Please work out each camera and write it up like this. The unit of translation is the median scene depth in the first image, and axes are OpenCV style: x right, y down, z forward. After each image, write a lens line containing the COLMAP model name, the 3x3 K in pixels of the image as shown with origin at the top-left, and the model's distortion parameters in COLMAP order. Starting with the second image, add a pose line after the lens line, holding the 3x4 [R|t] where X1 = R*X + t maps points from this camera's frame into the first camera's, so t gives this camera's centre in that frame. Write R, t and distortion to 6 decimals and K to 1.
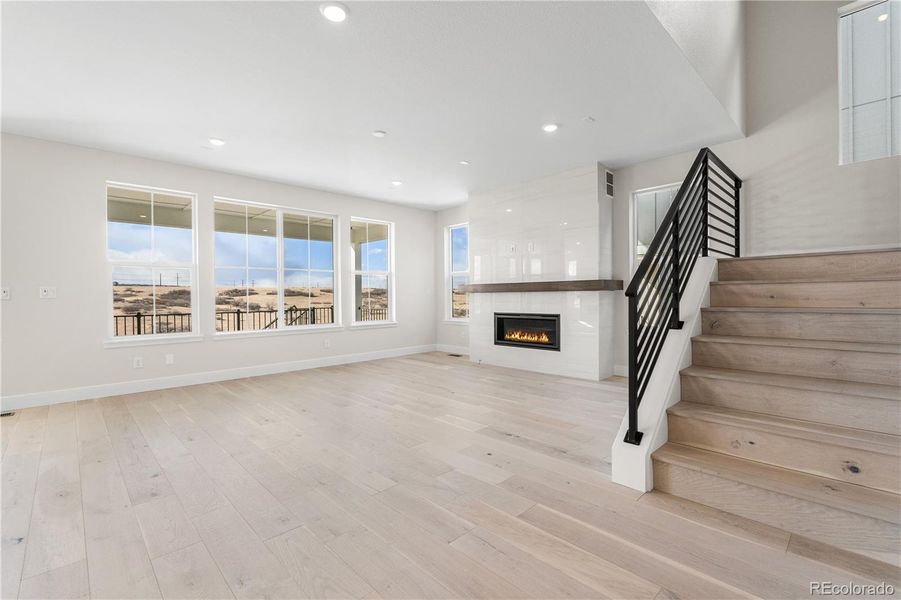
lens RADIAL K [[400.9, 0, 452.2], [0, 400.9, 295.9], [0, 0, 1]] dist [-0.010317, 0.000088]
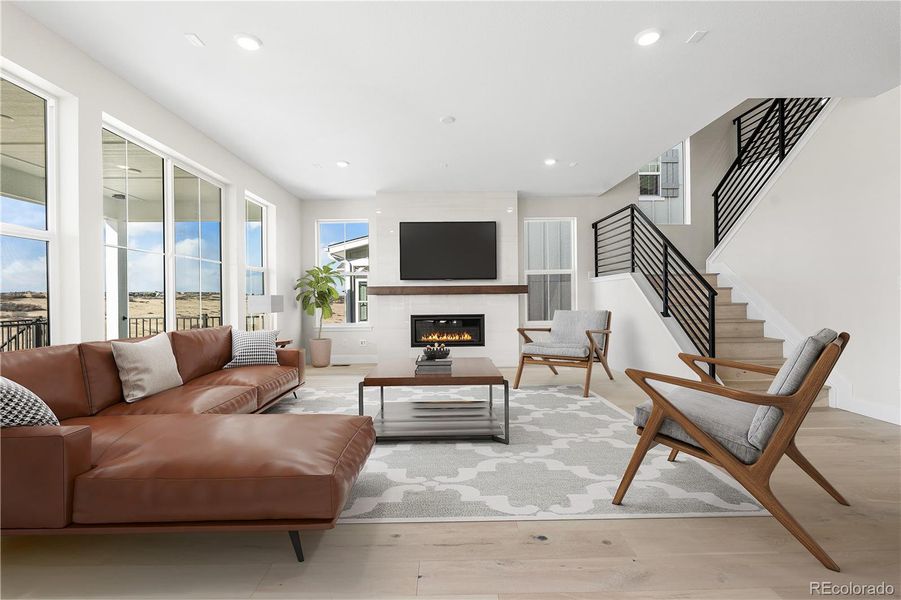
lens RADIAL K [[400.9, 0, 452.2], [0, 400.9, 295.9], [0, 0, 1]] dist [-0.010317, 0.000088]
pose [[0.685332, 0.006783, 0.728200, -0.601829], [0.005535, 0.999879, -0.014522, 0.009079], [-0.728210, 0.013983, 0.685211, 0.266065]]
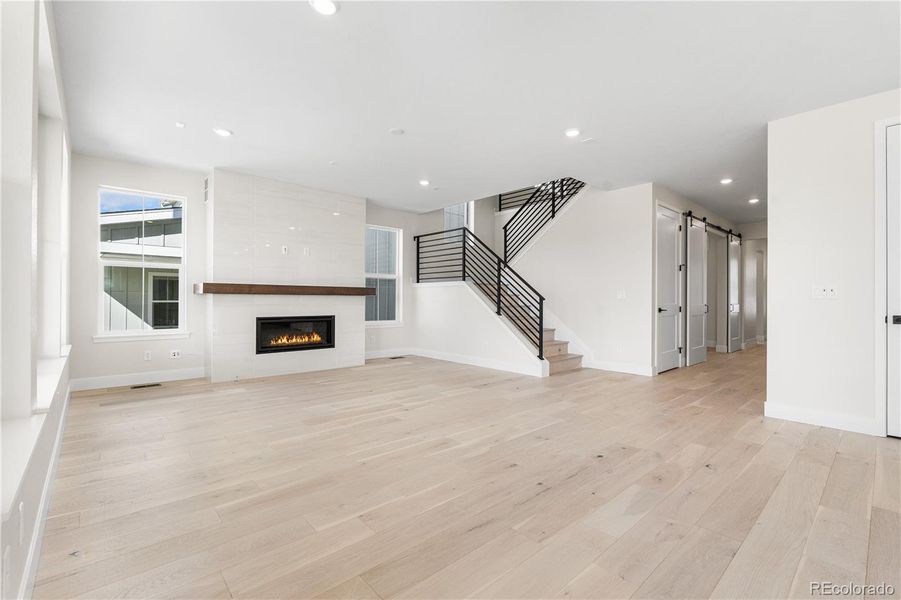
lens RADIAL K [[395.9, 0, 450.5], [0, 395.9, 300.0], [0, 0, 1]] dist [-0.013933, -0.000035]
pose [[0.037718, 0.008616, 0.999251, -0.811401], [-0.004098, 0.999956, -0.008467, 0.009678], [-0.999280, -0.003775, 0.037752, 0.596599]]
